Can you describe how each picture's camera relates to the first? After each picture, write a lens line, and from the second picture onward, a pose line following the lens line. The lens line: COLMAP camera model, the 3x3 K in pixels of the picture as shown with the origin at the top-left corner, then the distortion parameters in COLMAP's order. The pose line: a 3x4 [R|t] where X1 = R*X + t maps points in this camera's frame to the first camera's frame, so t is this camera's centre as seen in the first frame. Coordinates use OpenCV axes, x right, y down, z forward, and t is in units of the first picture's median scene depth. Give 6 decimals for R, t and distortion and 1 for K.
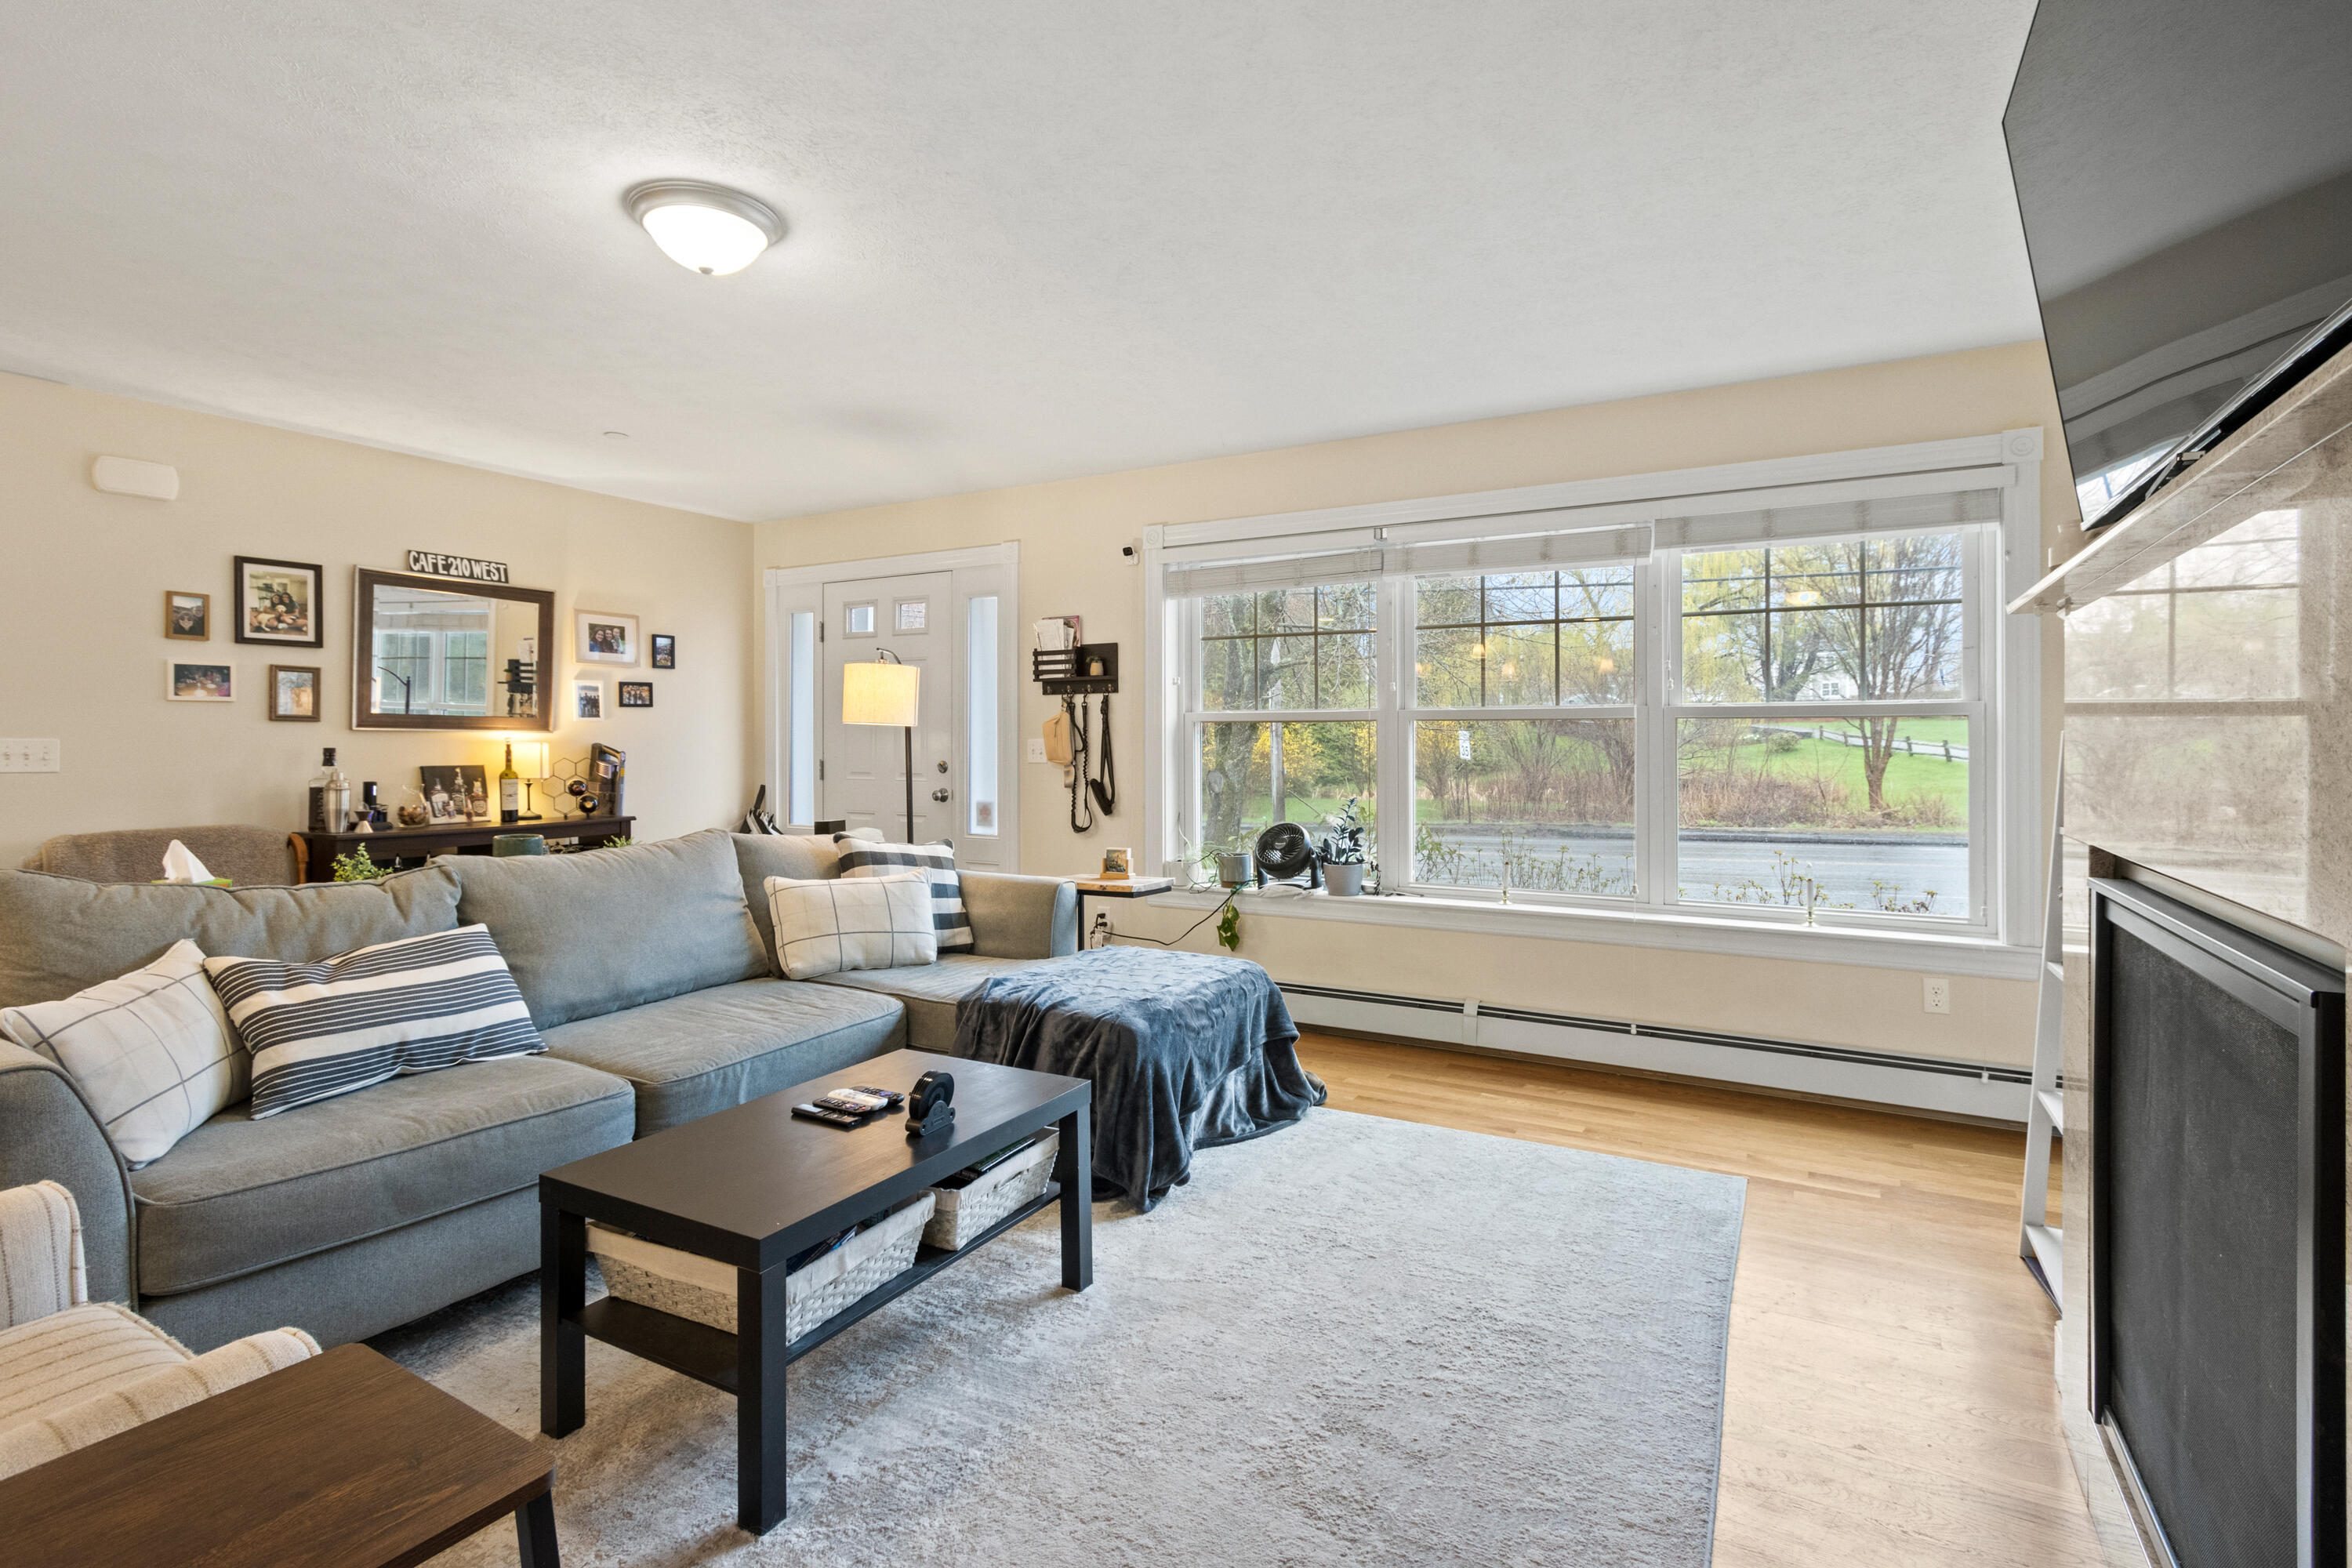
lens RADIAL K [[1139.0, 0, 1171.3], [0, 1139.0, 760.4], [0, 0, 1]] dist [0.005680, -0.000878]
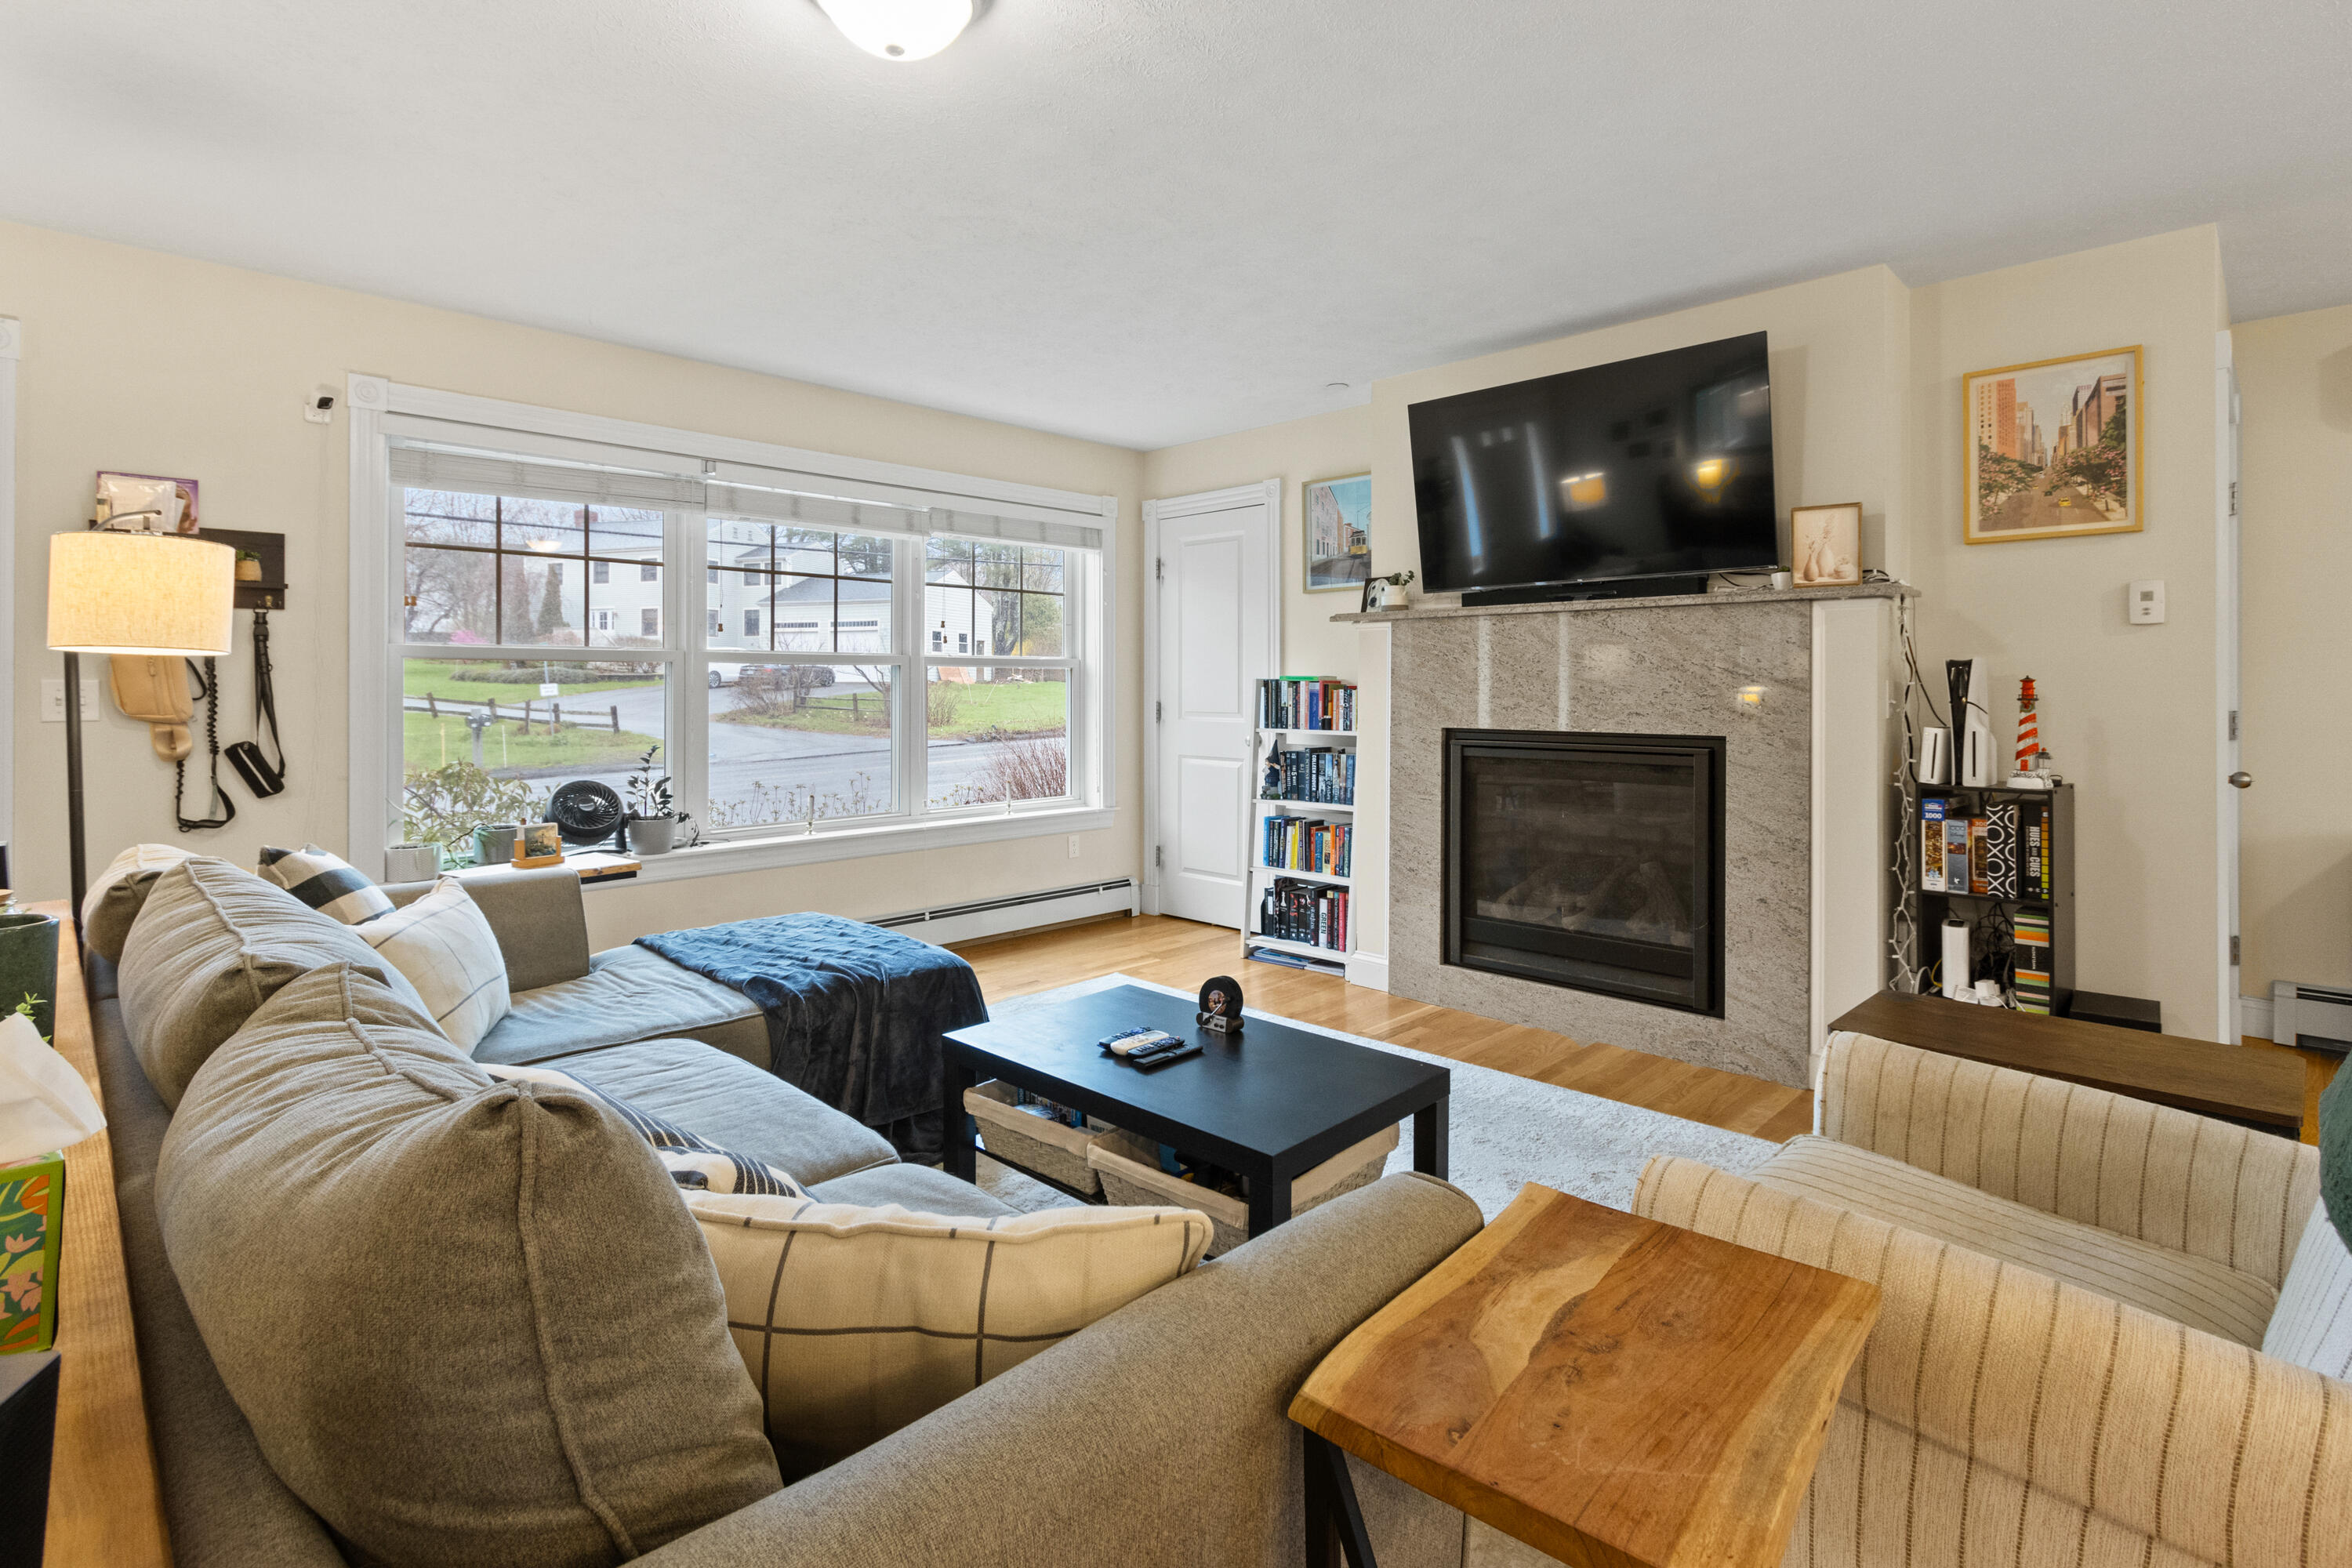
lens RADIAL K [[1139.0, 0, 1199.2], [0, 1139.0, 680.5], [0, 0, 1]] dist [0.005680, -0.000878]
pose [[0.223129, 0.002223, 0.974786, -0.583086], [0.015980, 0.999855, -0.005938, -0.006403], [-0.974658, 0.016902, 0.223061, 0.345583]]
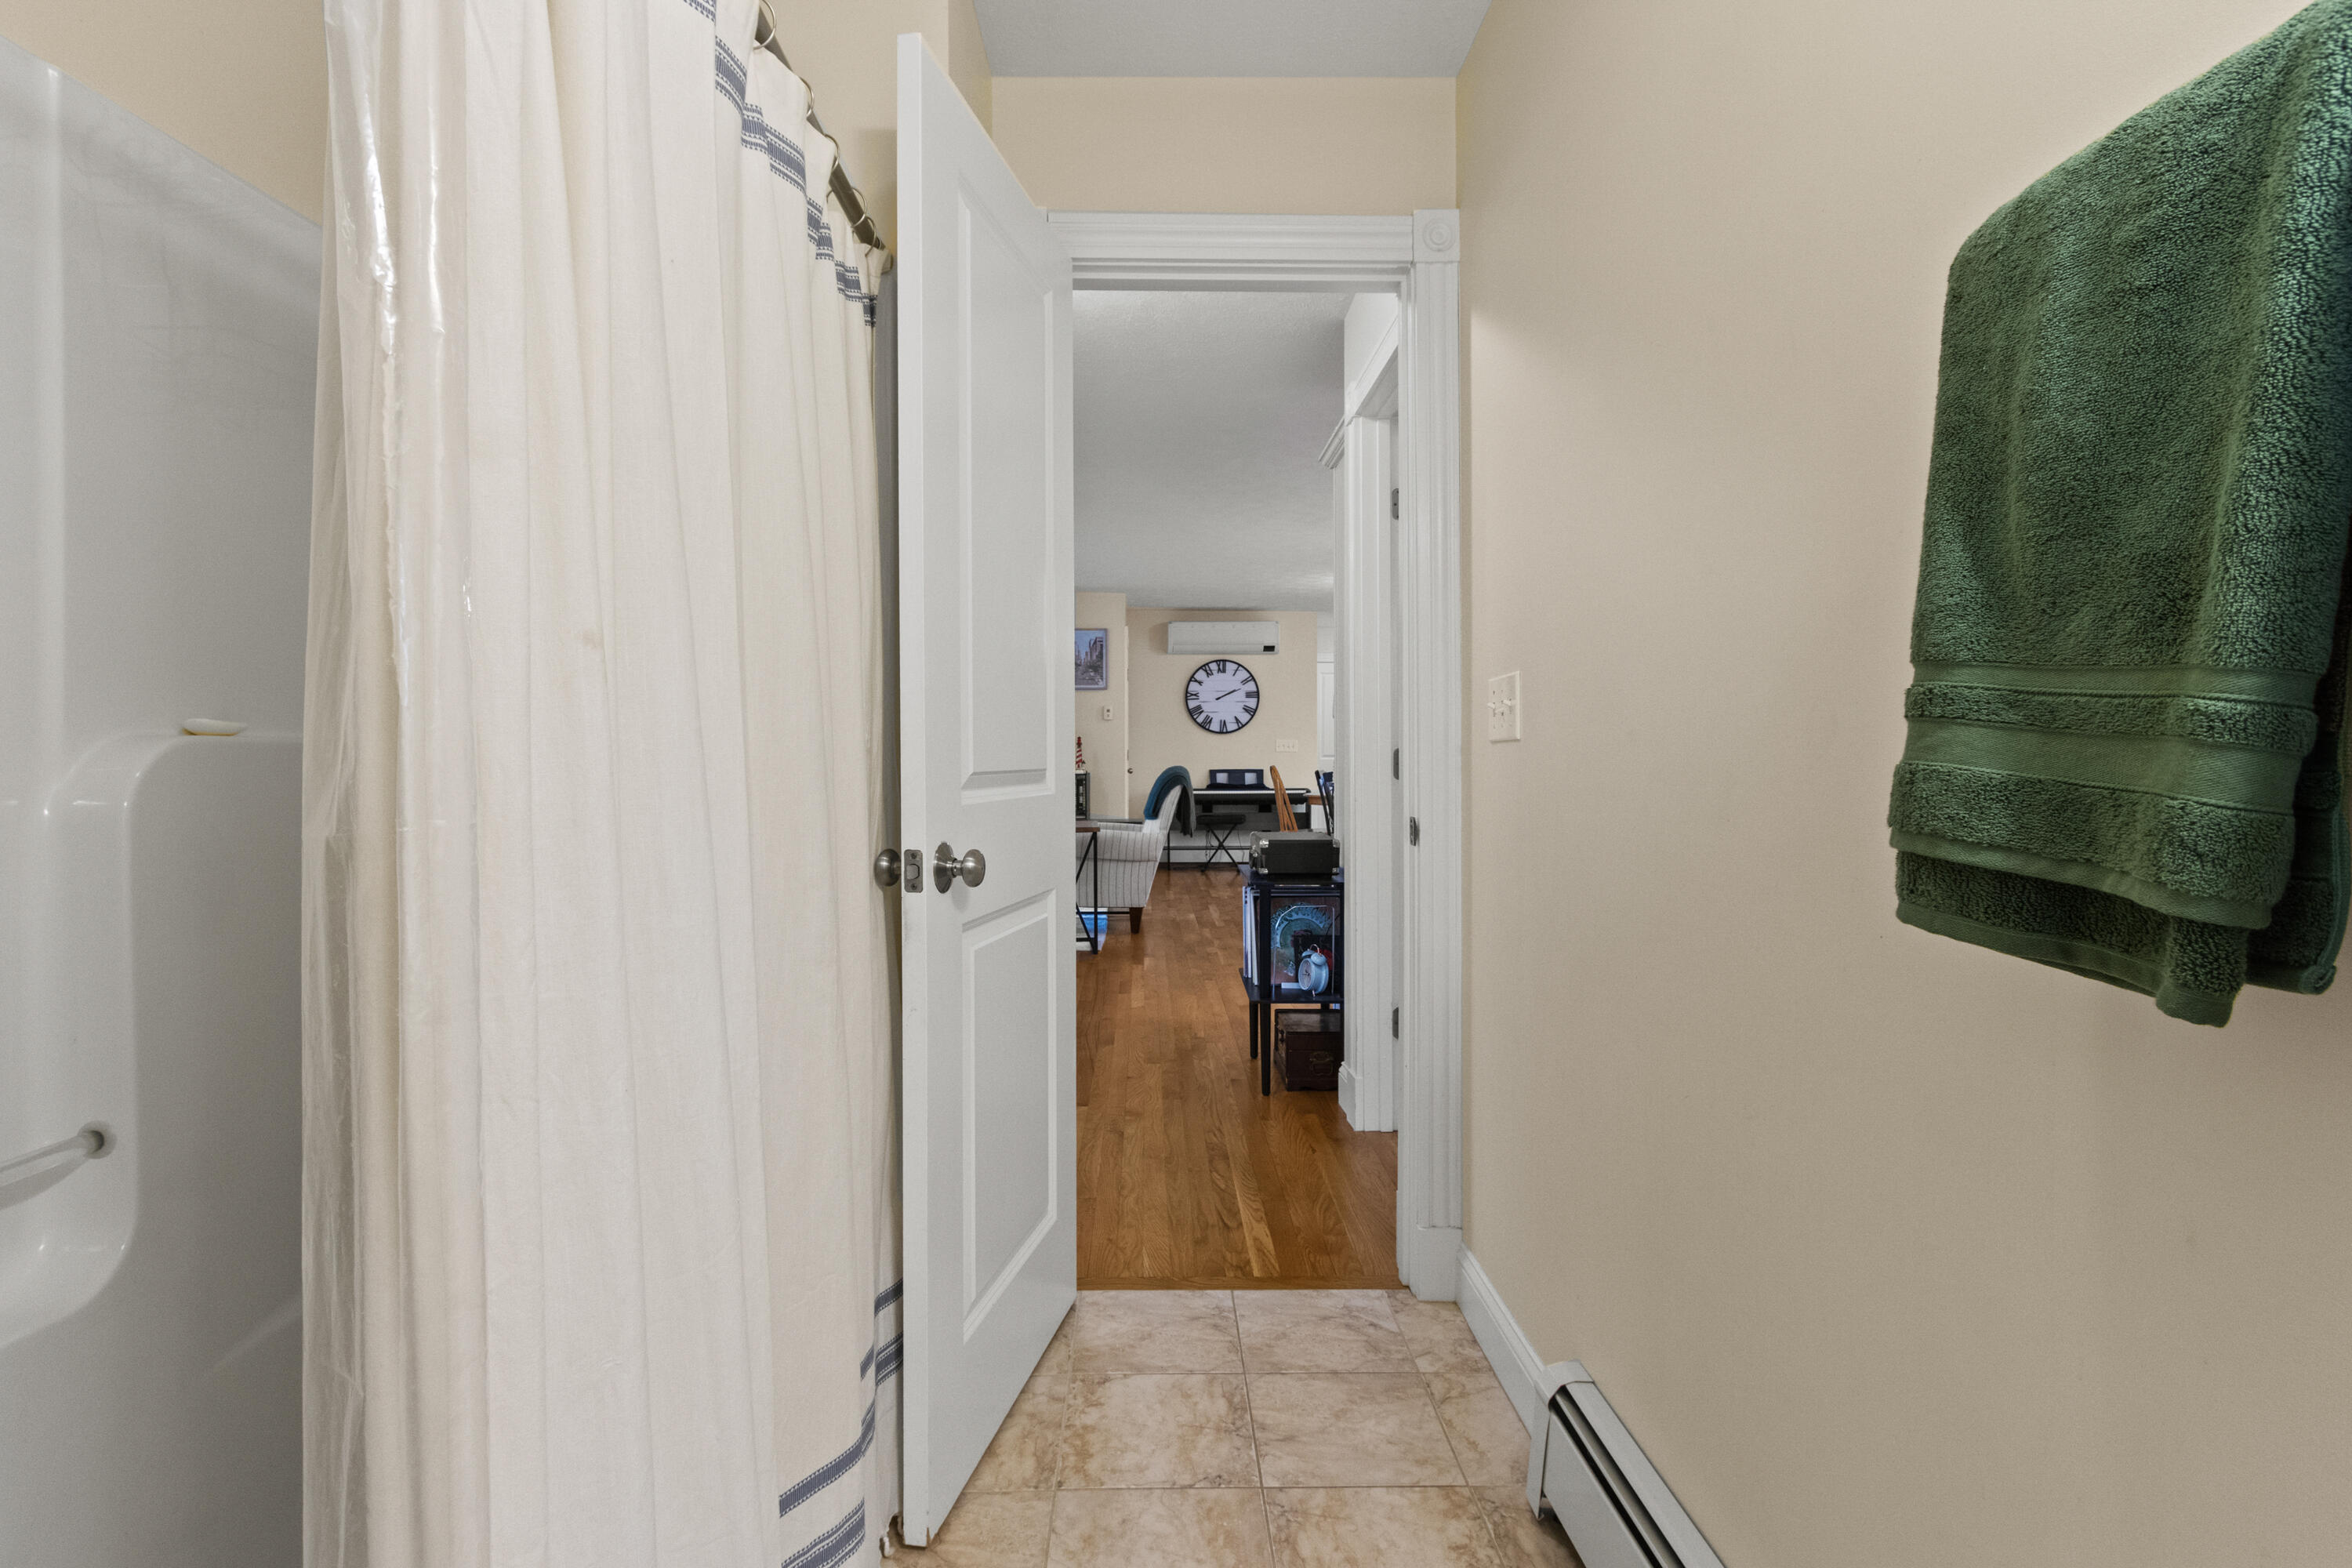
lens RADIAL K [[1139.0, 0, 1172.2], [0, 1139.0, 768.4], [0, 0, 1]] dist [0.005680, -0.000878]
pose [[-0.526144, -0.007614, 0.850361, -0.925069], [0.013729, 0.999754, 0.017446, 0.002399], [-0.850285, 0.020854, -0.525910, 0.541595]]
